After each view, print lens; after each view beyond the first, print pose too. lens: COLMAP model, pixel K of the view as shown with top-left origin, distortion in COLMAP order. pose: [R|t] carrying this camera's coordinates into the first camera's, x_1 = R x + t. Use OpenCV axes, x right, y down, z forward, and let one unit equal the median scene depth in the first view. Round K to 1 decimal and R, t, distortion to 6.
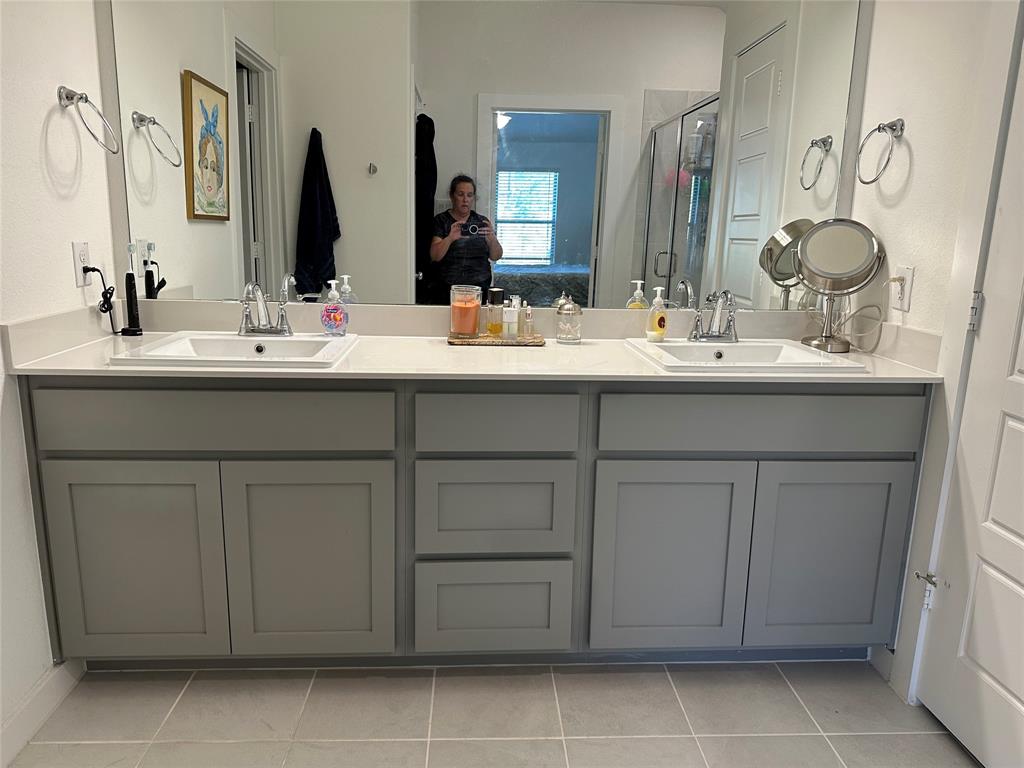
lens RADIAL K [[710.7, 0, 510.0], [0, 710.7, 378.1], [0, 0, 1]] dist [0.088685, -0.116931]
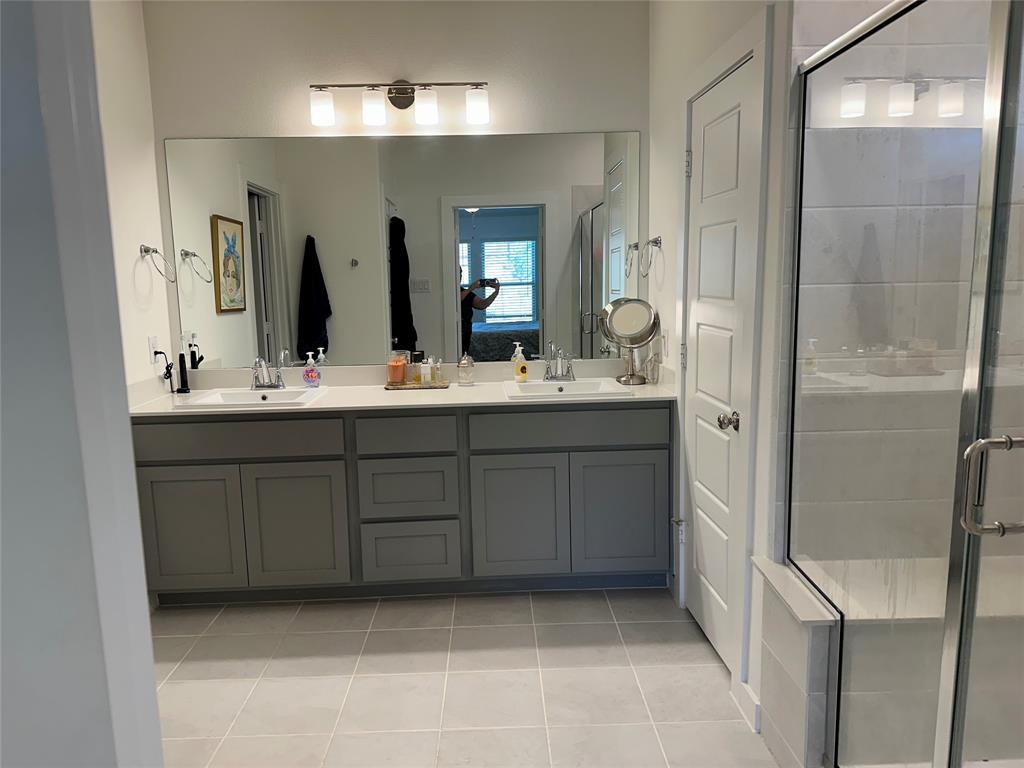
lens RADIAL K [[710.7, 0, 509.0], [0, 710.7, 386.5], [0, 0, 1]] dist [0.088685, -0.116931]
pose [[0.998699, -0.042167, -0.028670, 0.236236], [0.040344, 0.997295, -0.061443, 0.053712], [0.031184, 0.060206, 0.997699, -0.559402]]
